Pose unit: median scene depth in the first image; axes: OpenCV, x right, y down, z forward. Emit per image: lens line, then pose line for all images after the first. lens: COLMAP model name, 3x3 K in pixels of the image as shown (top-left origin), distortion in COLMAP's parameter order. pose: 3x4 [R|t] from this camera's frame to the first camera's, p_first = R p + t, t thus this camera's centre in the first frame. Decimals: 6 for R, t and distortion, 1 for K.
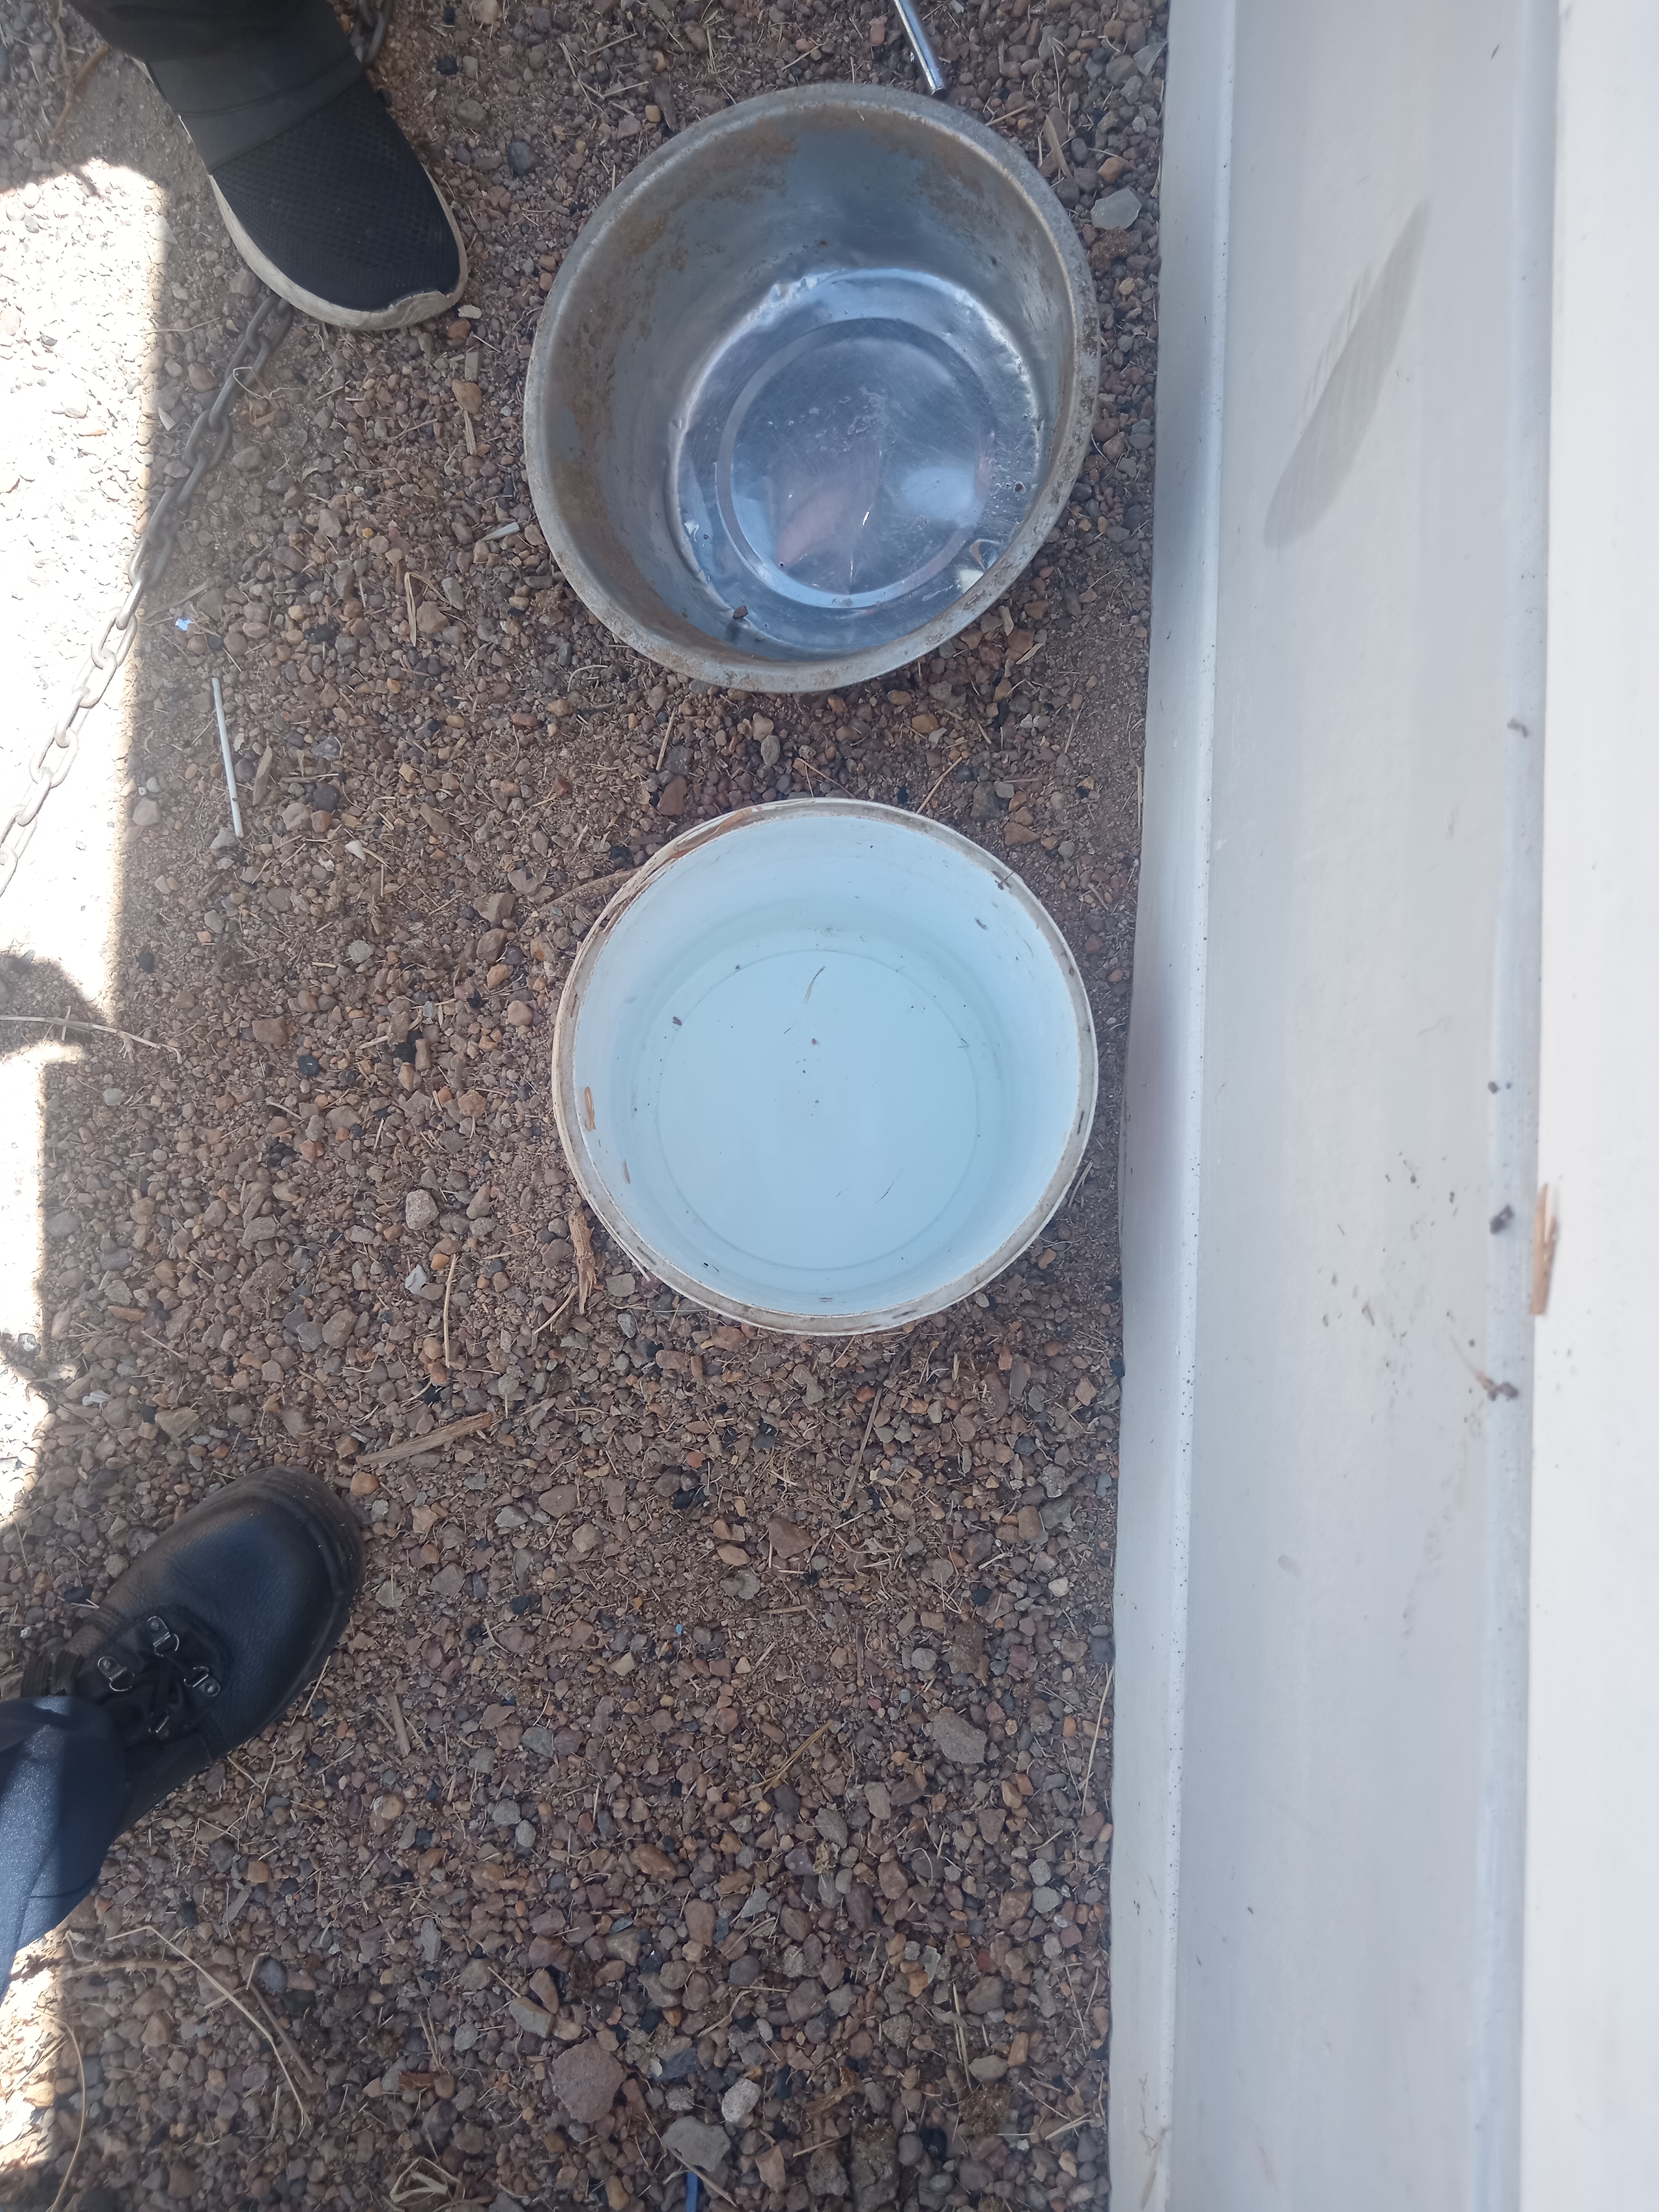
lens RADIAL K [[1780.2, 0, 861.0], [0, 1780.2, 1099.4], [0, 0, 1]] dist [-0.000785, -0.002300]
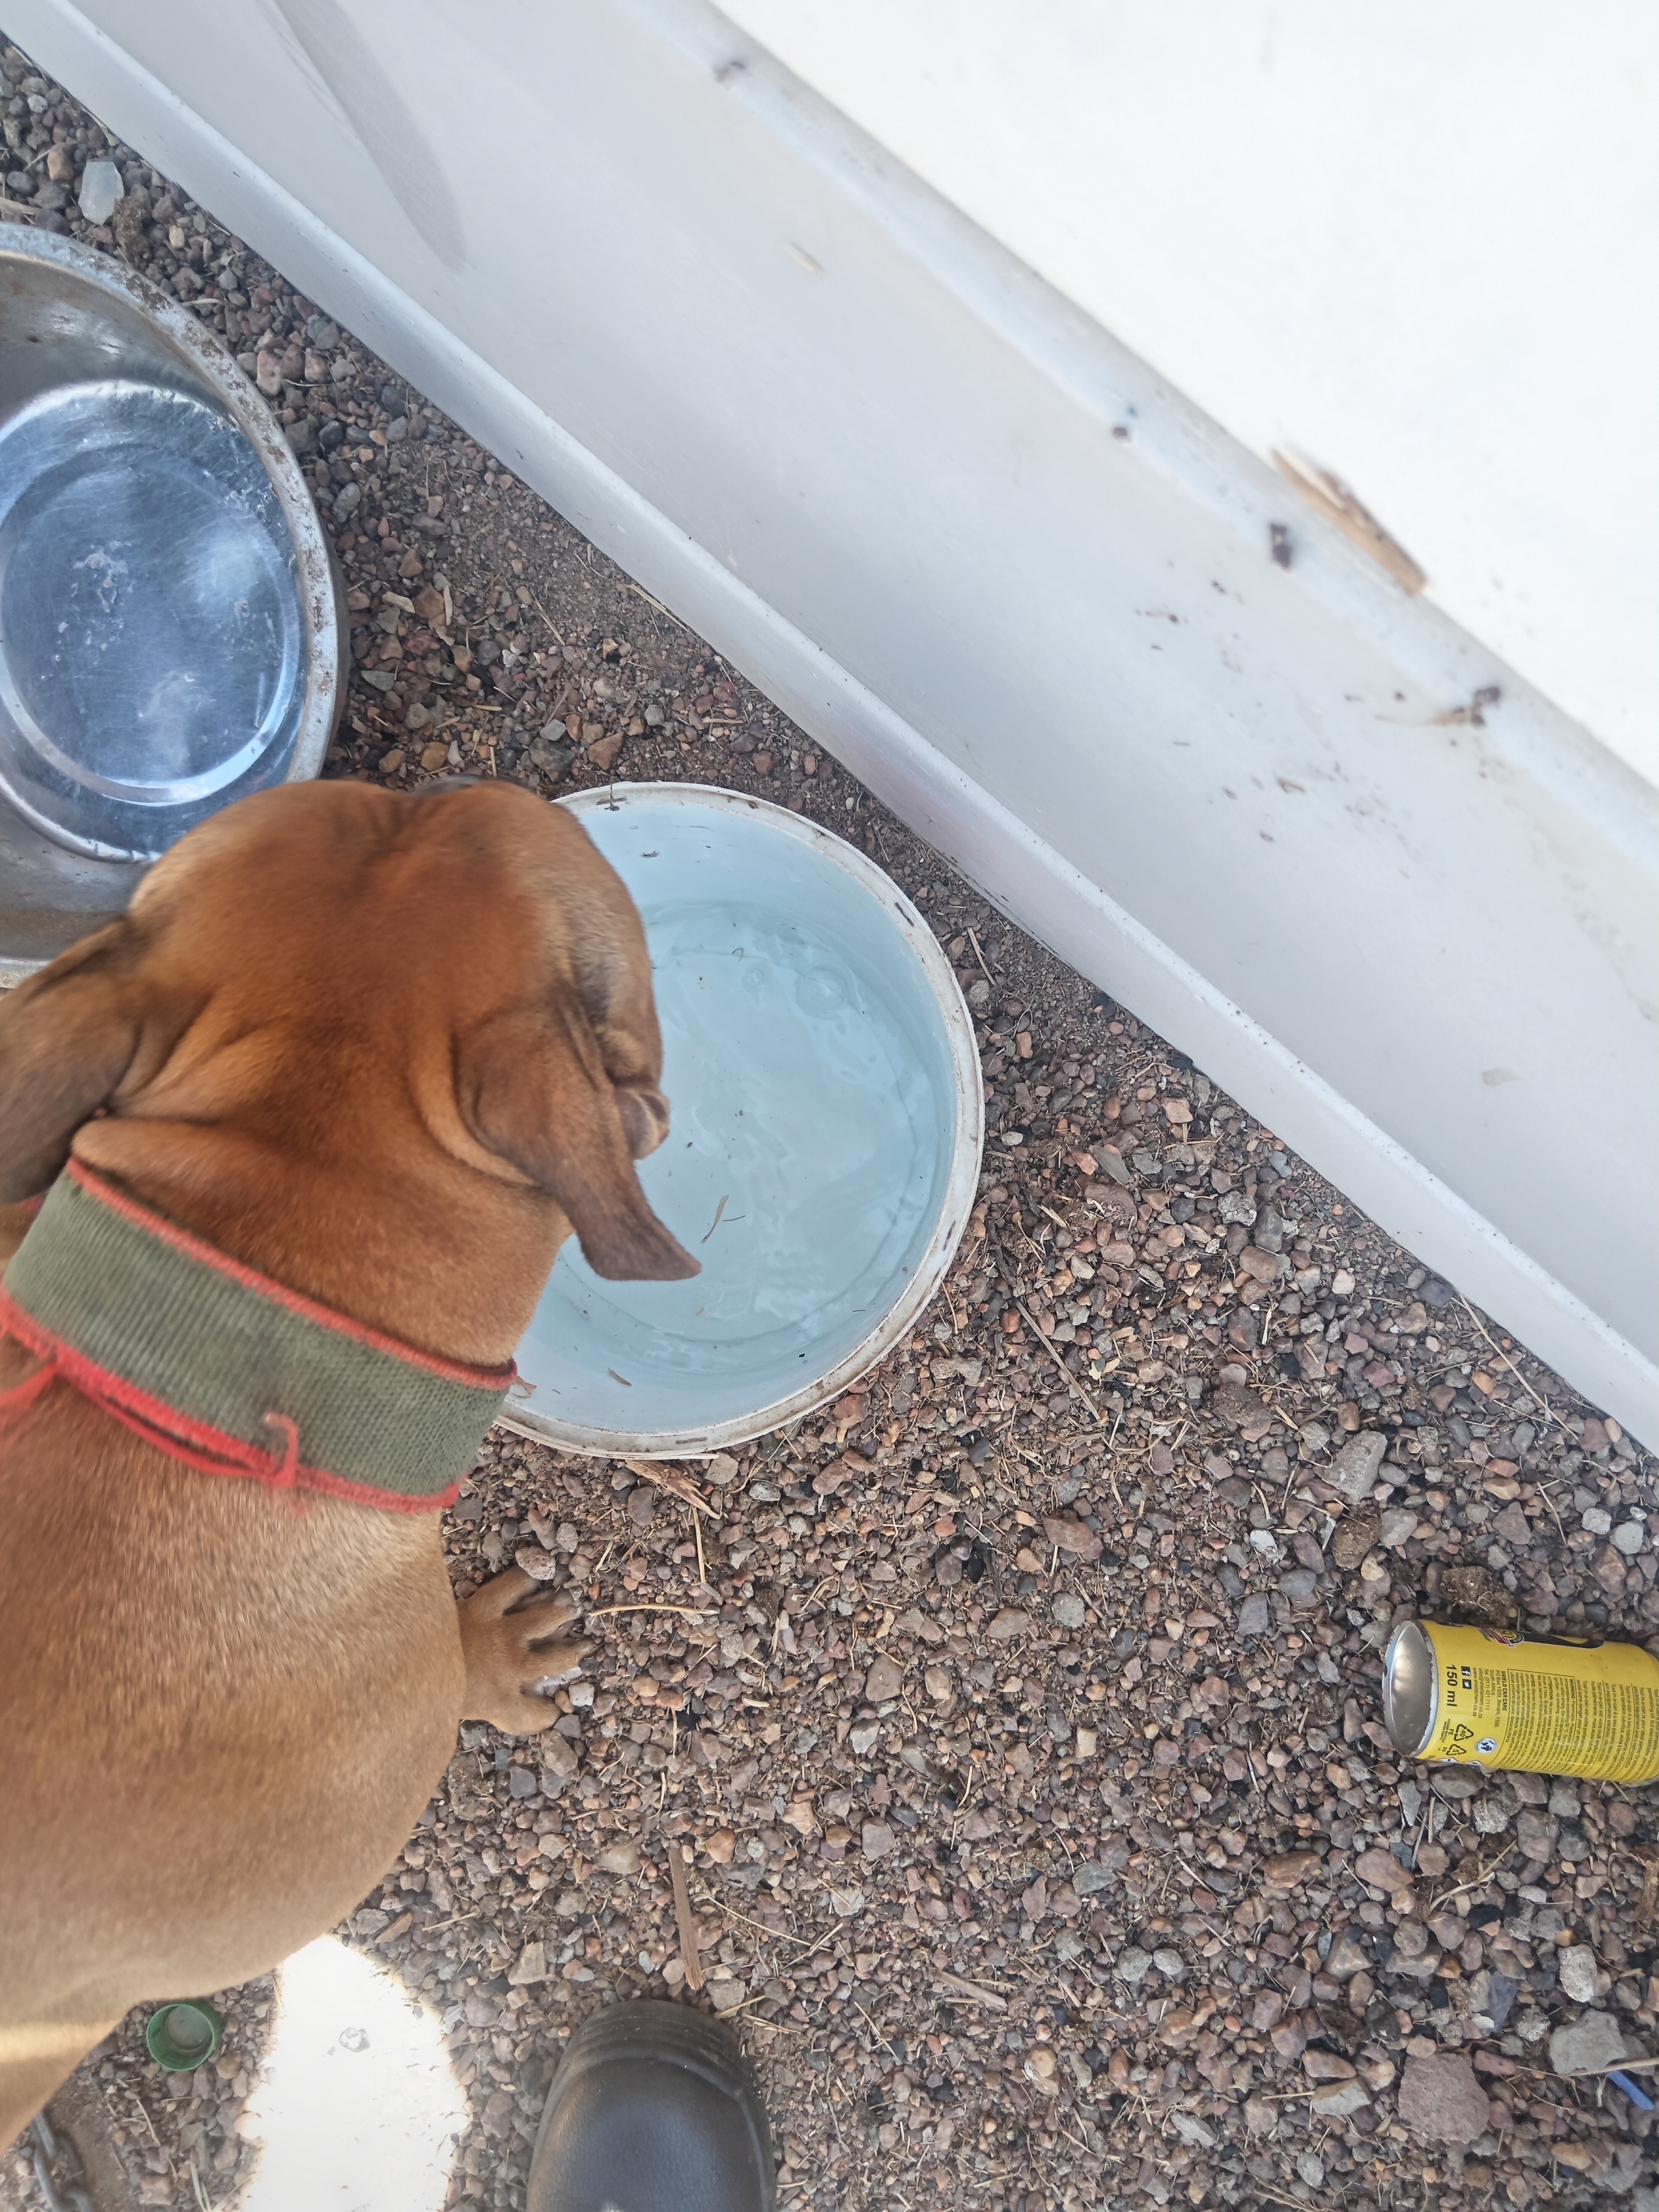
lens RADIAL K [[1794.0, 0, 829.5], [0, 1794.0, 1106.0], [0, 0, 1]] dist [-0.010334, 0.009907]
pose [[0.623212, -0.780761, -0.044924, 0.064798], [0.781646, 0.623712, 0.003589, 0.034383], [0.025218, -0.037351, 0.998984, 0.170536]]
